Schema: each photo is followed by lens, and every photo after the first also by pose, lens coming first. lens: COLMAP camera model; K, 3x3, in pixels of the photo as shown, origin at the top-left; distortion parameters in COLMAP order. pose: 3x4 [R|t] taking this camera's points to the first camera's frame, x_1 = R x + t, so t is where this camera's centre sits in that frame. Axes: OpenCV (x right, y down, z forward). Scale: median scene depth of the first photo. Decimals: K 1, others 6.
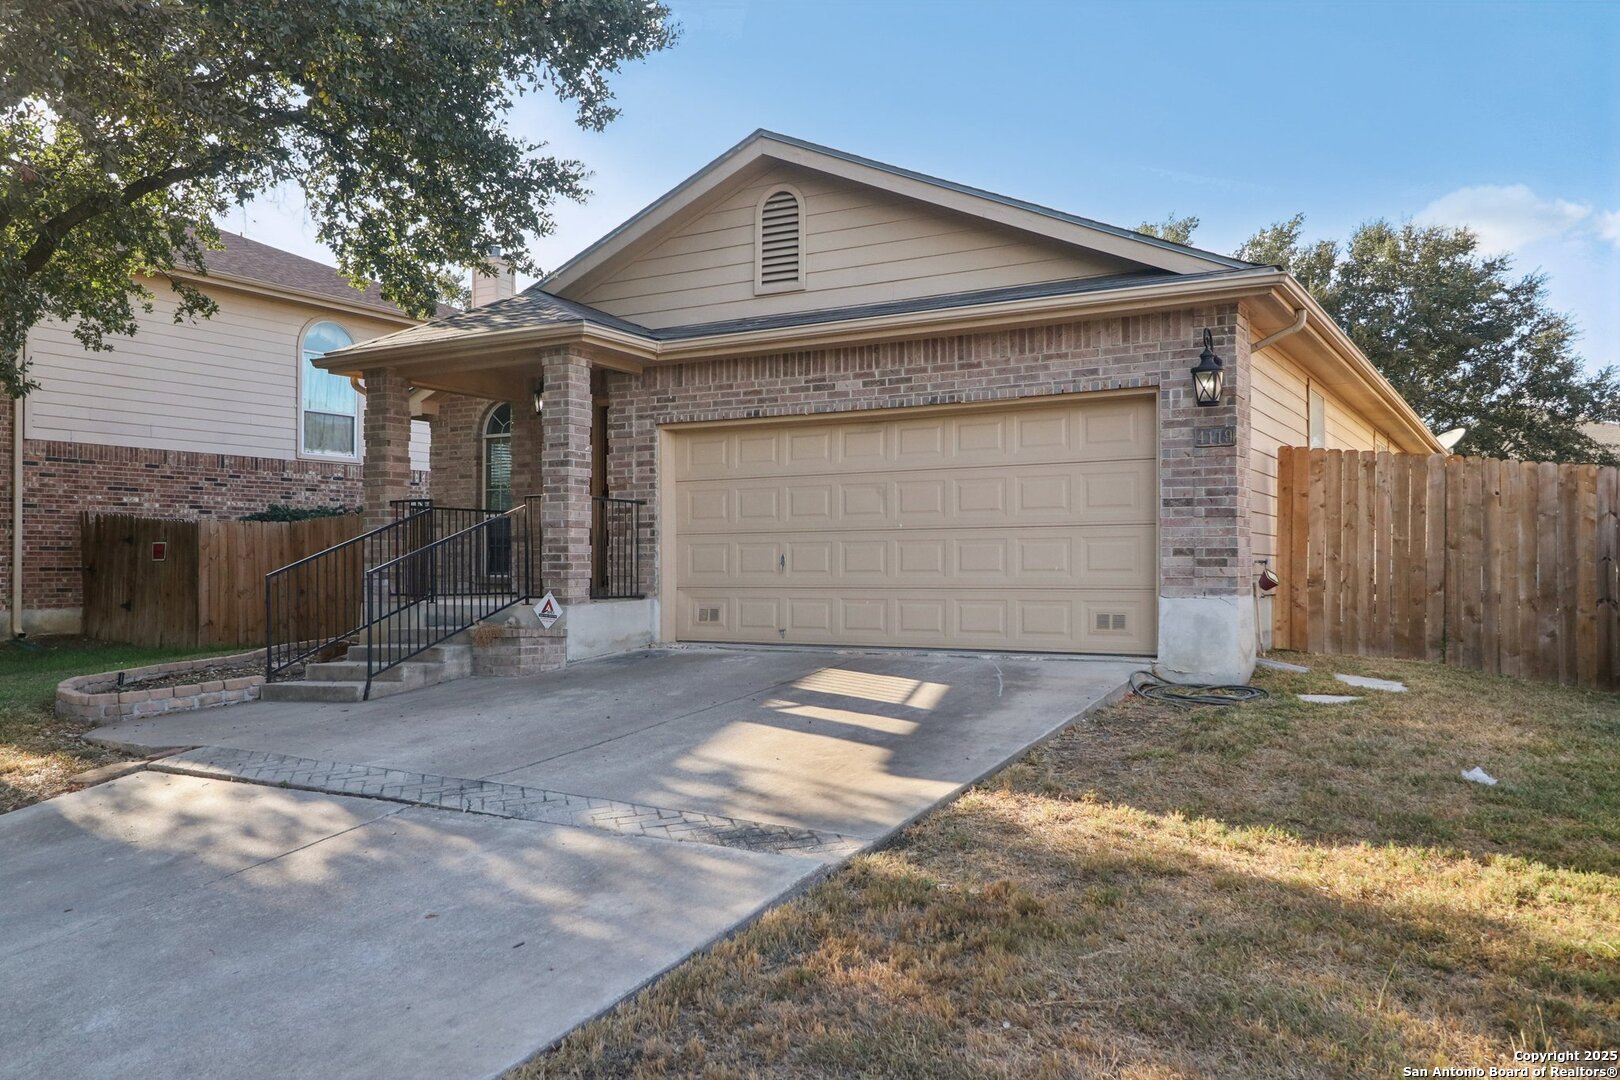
lens RADIAL K [[1263.2, 0, 810.0], [0, 1263.2, 540.0], [0, 0, 1]] dist [0.002067, 0.000696]
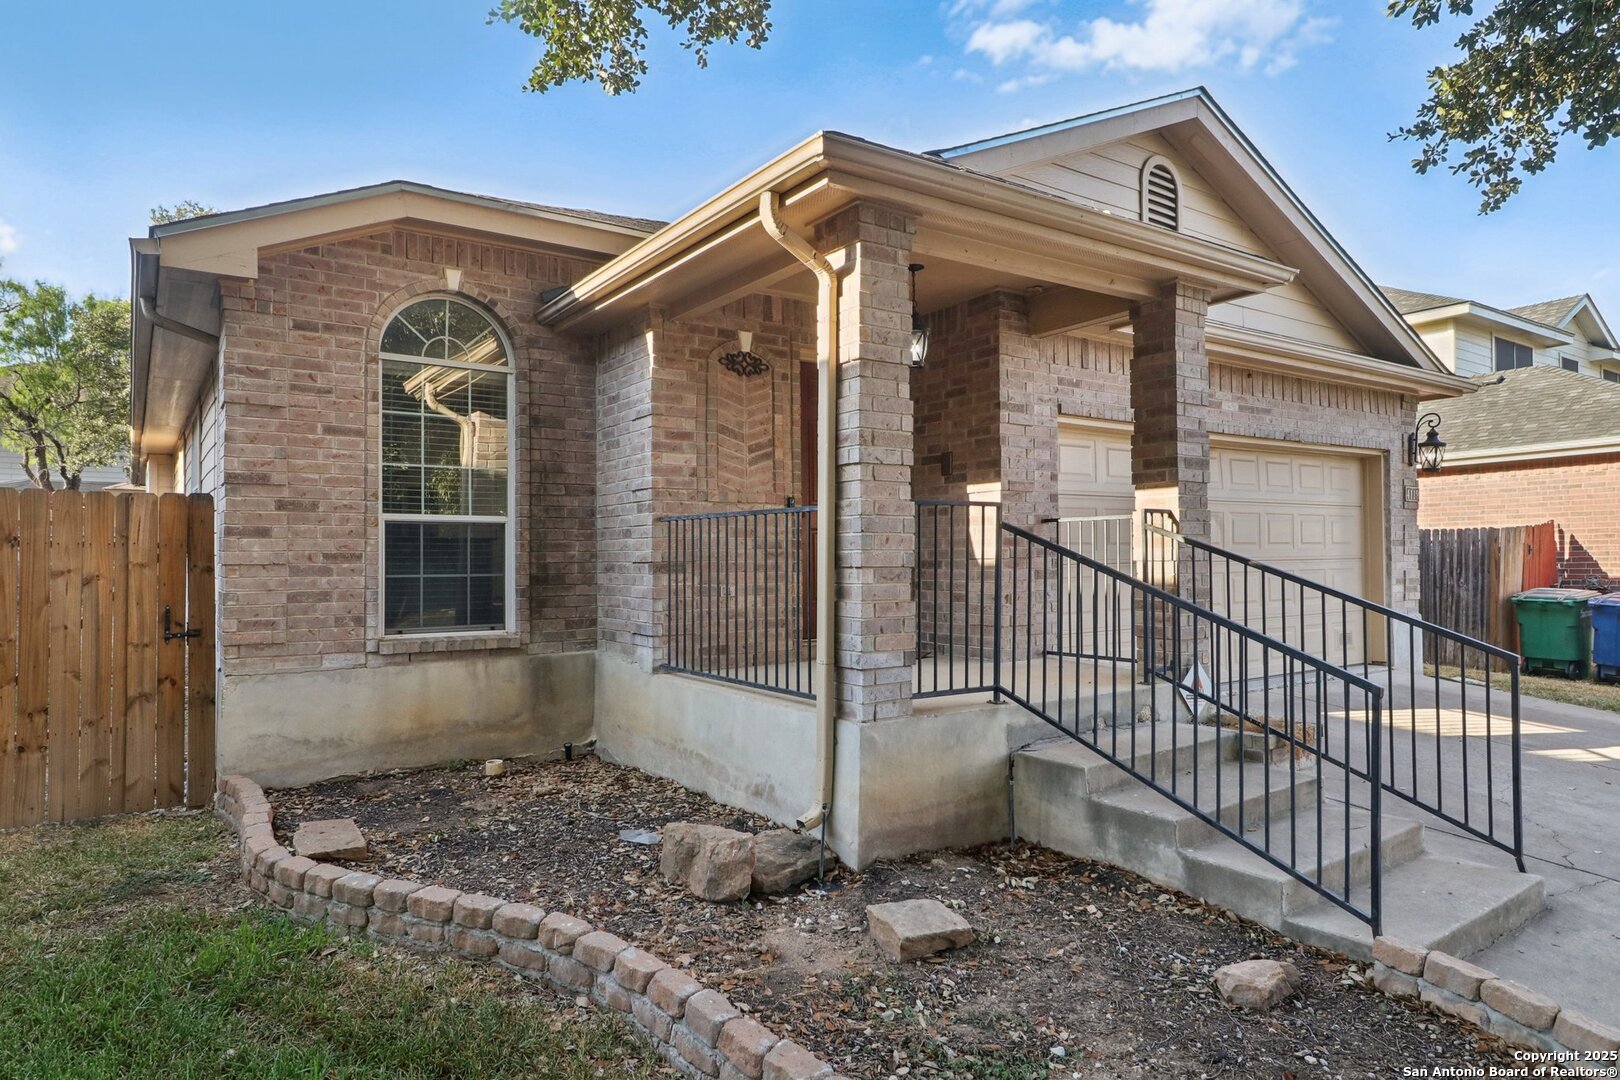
lens RADIAL K [[980.4, 0, 810.0], [0, 980.4, 540.0], [0, 0, 1]] dist [0.003392, -0.001943]
pose [[0.424681, 0.014469, 0.905227, -0.755097], [-0.015765, 0.999839, -0.008586, -0.012914], [-0.905206, -0.010625, 0.424841, 0.969399]]
